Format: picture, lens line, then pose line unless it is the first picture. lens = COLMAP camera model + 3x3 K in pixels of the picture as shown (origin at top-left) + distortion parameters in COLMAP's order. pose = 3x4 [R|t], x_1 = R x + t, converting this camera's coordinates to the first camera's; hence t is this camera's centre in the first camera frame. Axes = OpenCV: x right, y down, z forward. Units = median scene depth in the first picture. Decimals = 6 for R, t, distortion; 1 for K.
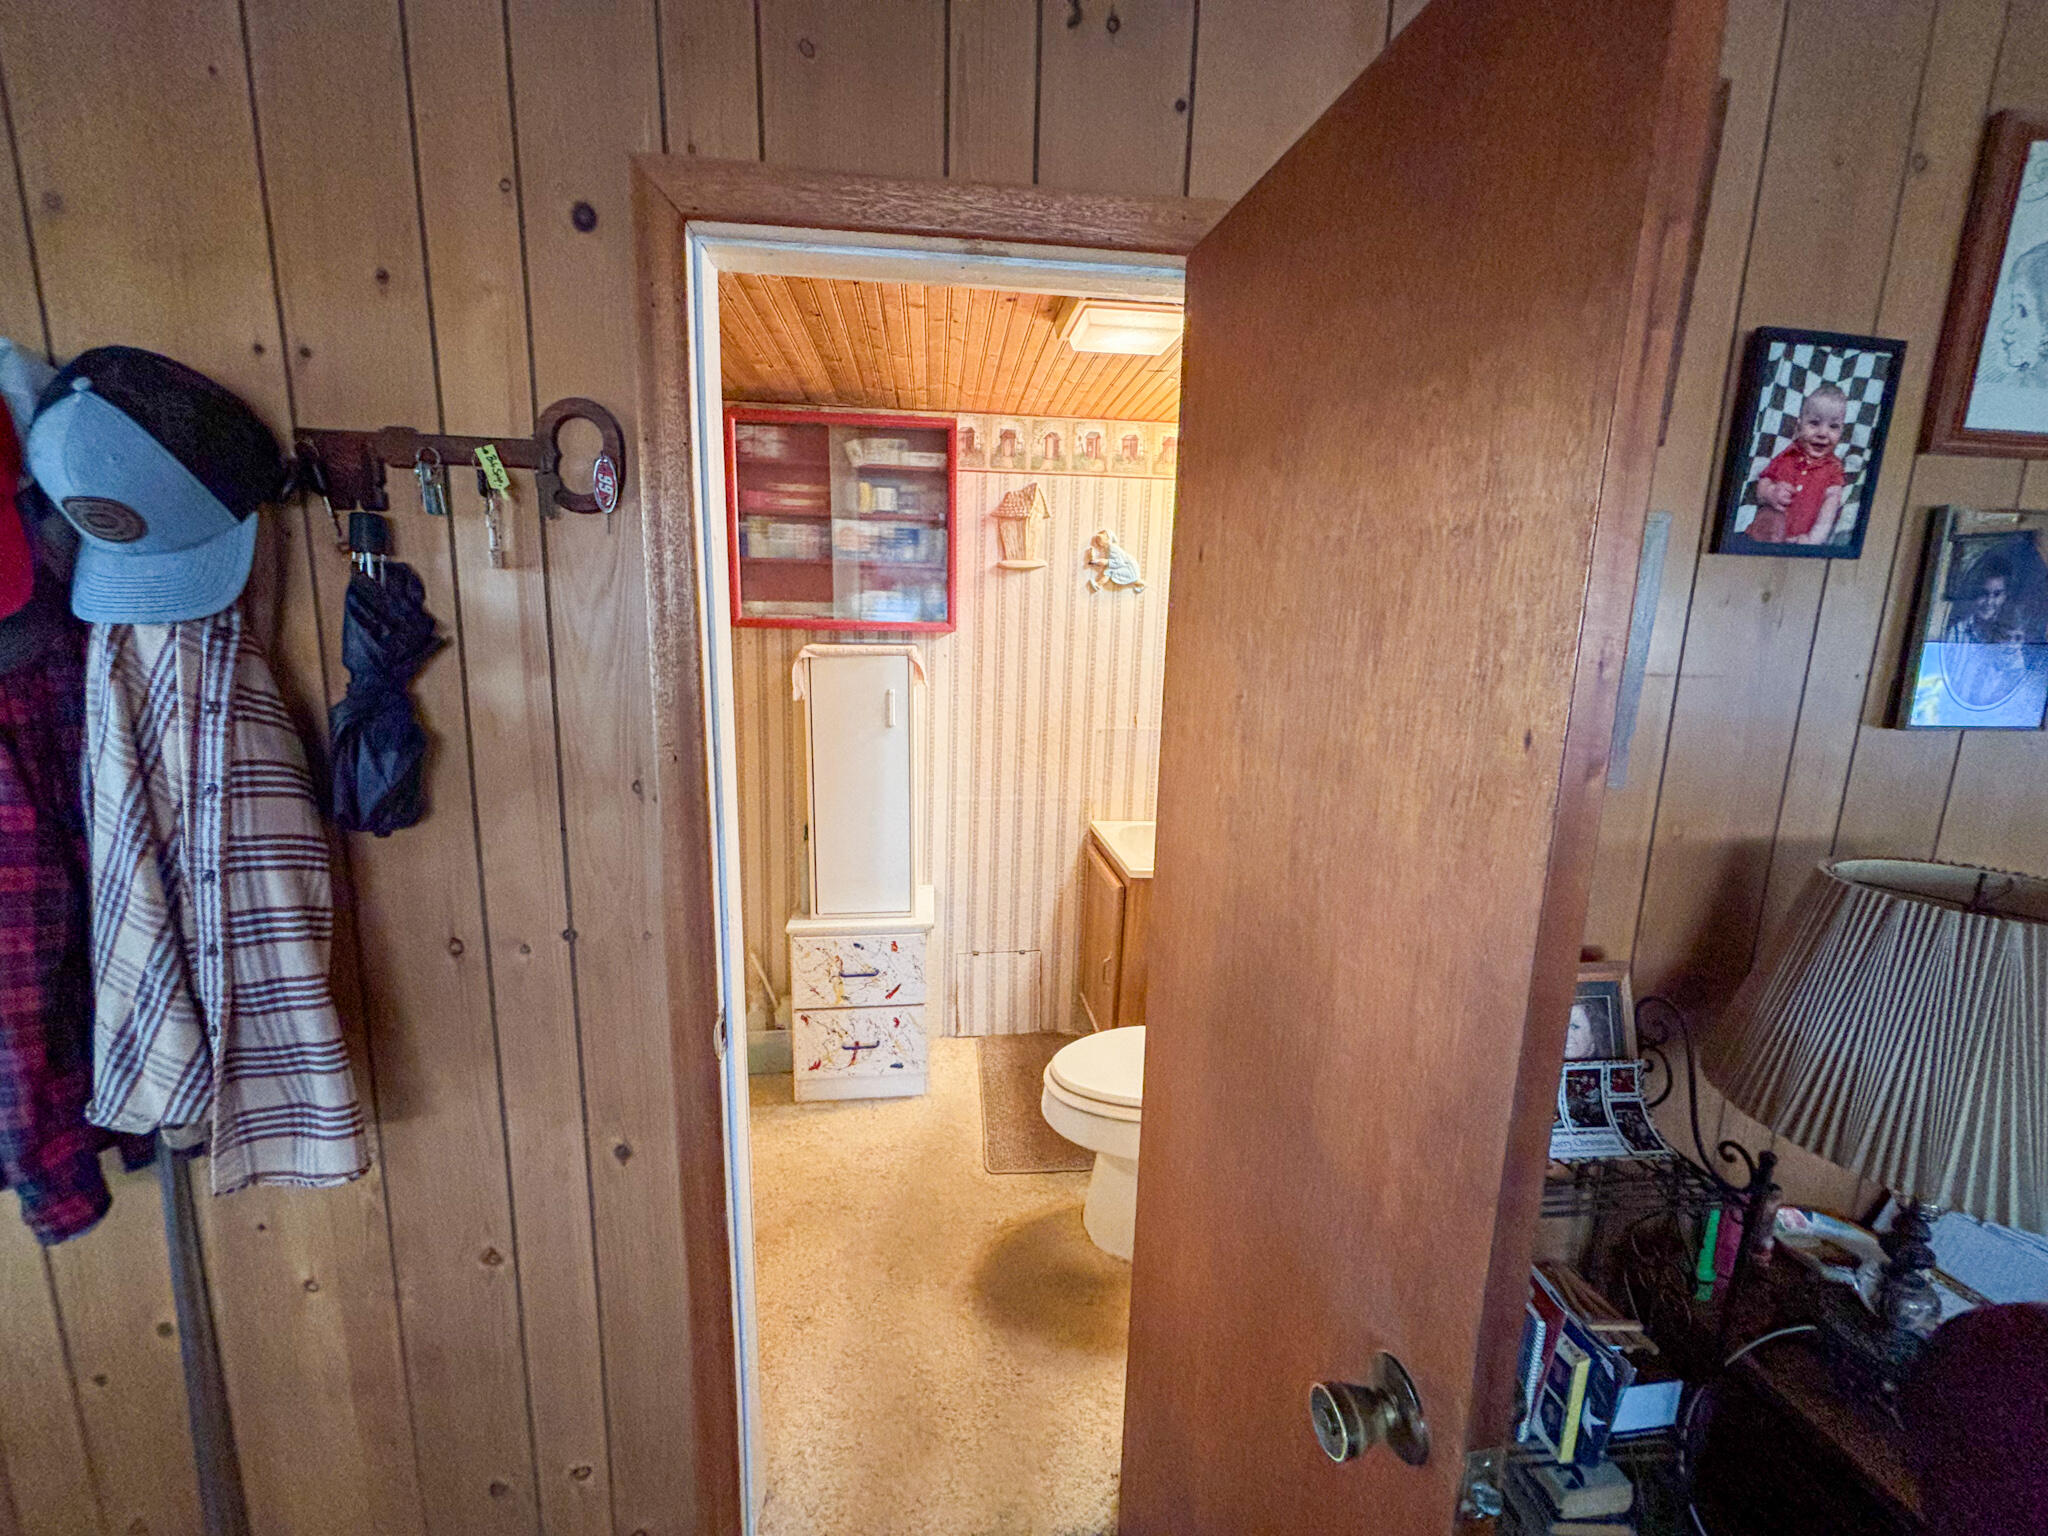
lens RADIAL K [[829.8, 0, 1020.6], [0, 829.8, 764.9], [0, 0, 1]] dist [0.000221, -0.000231]
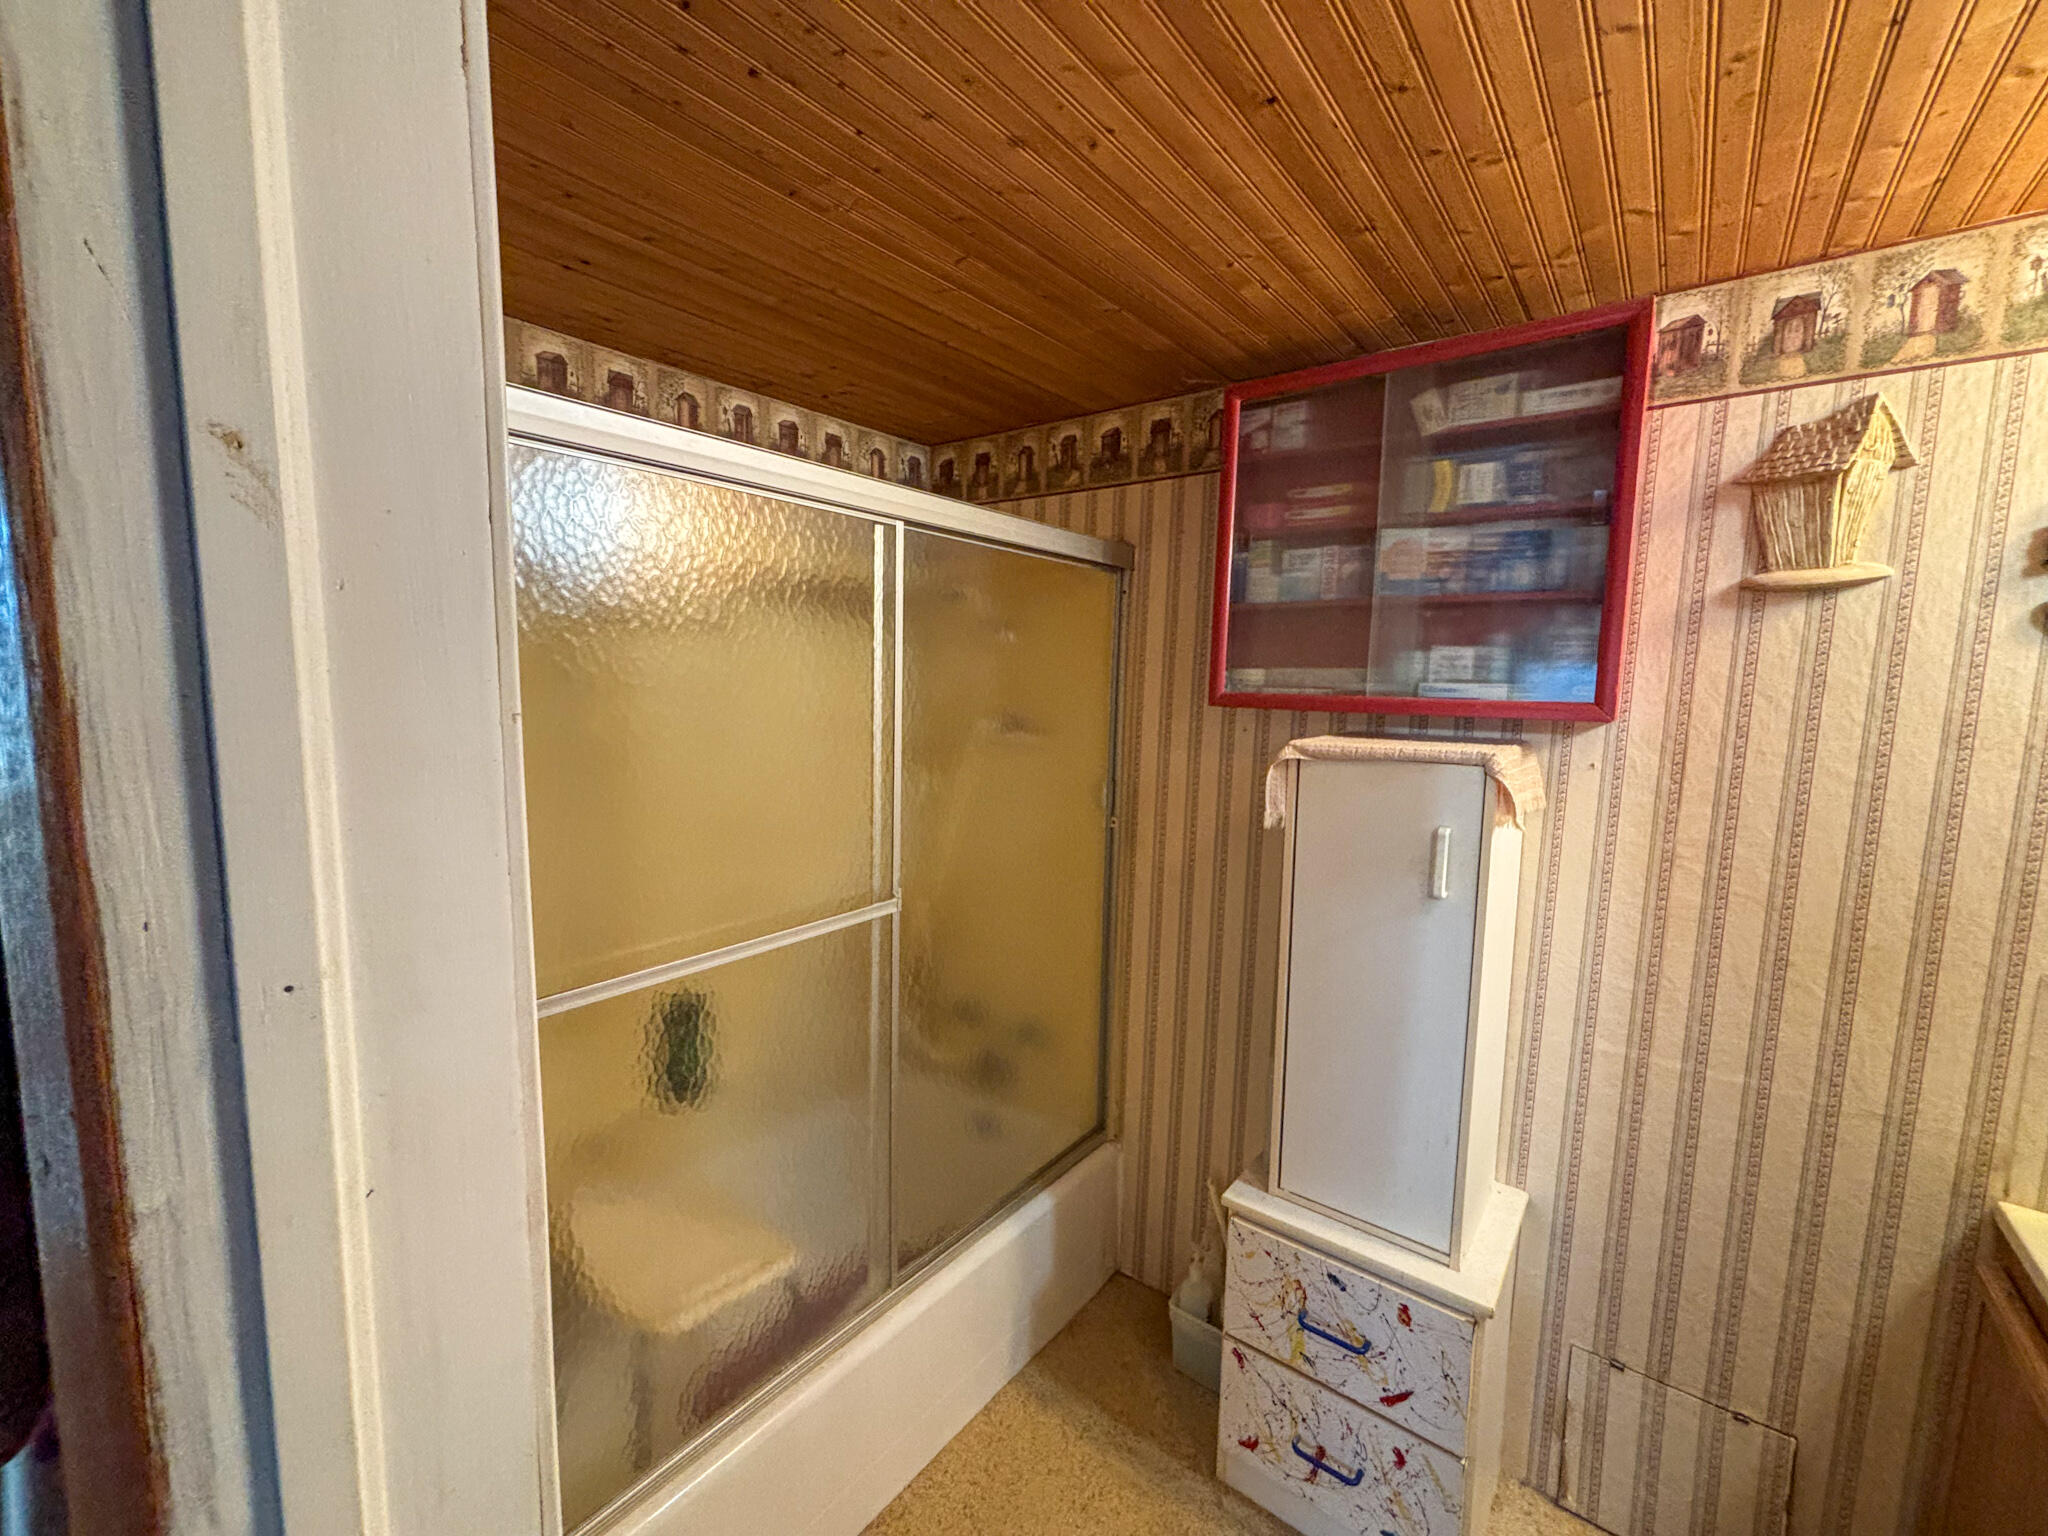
lens RADIAL K [[829.2, 0, 1015.8], [0, 829.2, 761.8], [0, 0, 1]] dist [0.000584, -0.000054]
pose [[0.711952, 0.065106, -0.699204, 0.014887], [-0.126269, 0.991333, -0.036263, -0.072457], [0.690783, 0.114105, 0.714002, 0.392806]]
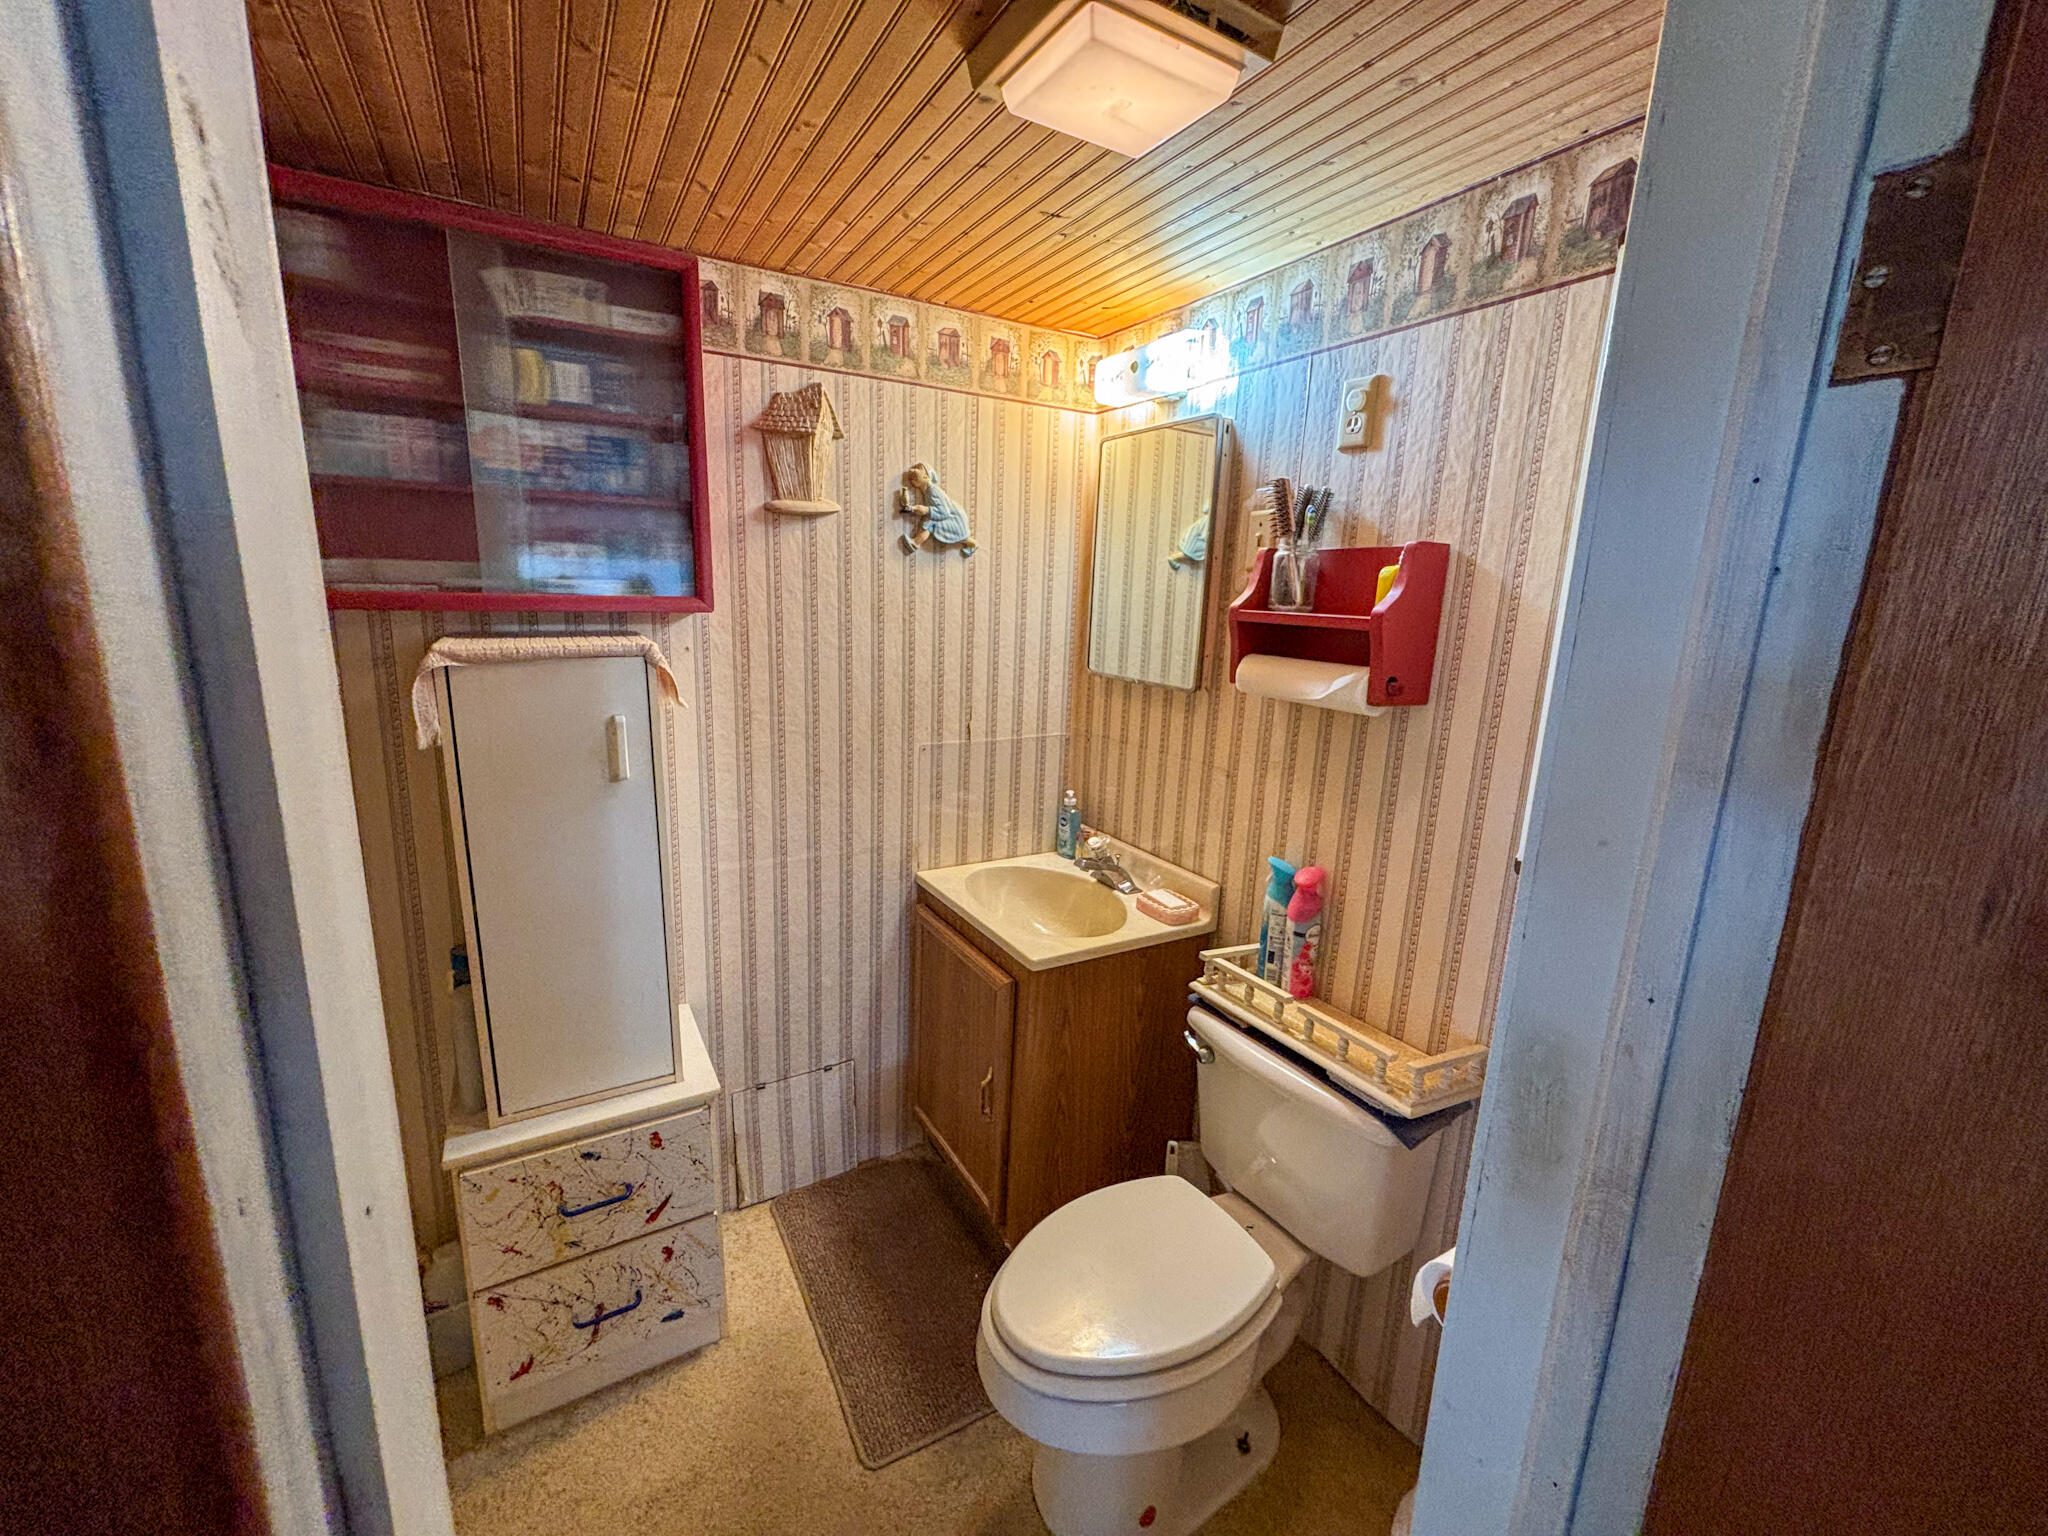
lens RADIAL K [[833.8, 0, 1021.9], [0, 833.8, 761.0], [0, 0, 1]] dist [-0.000287, -0.008504]
pose [[0.912396, -0.077174, 0.401966, -0.124250], [0.059983, 0.996672, 0.055202, -0.068955], [-0.404889, -0.026255, 0.913989, 0.325939]]
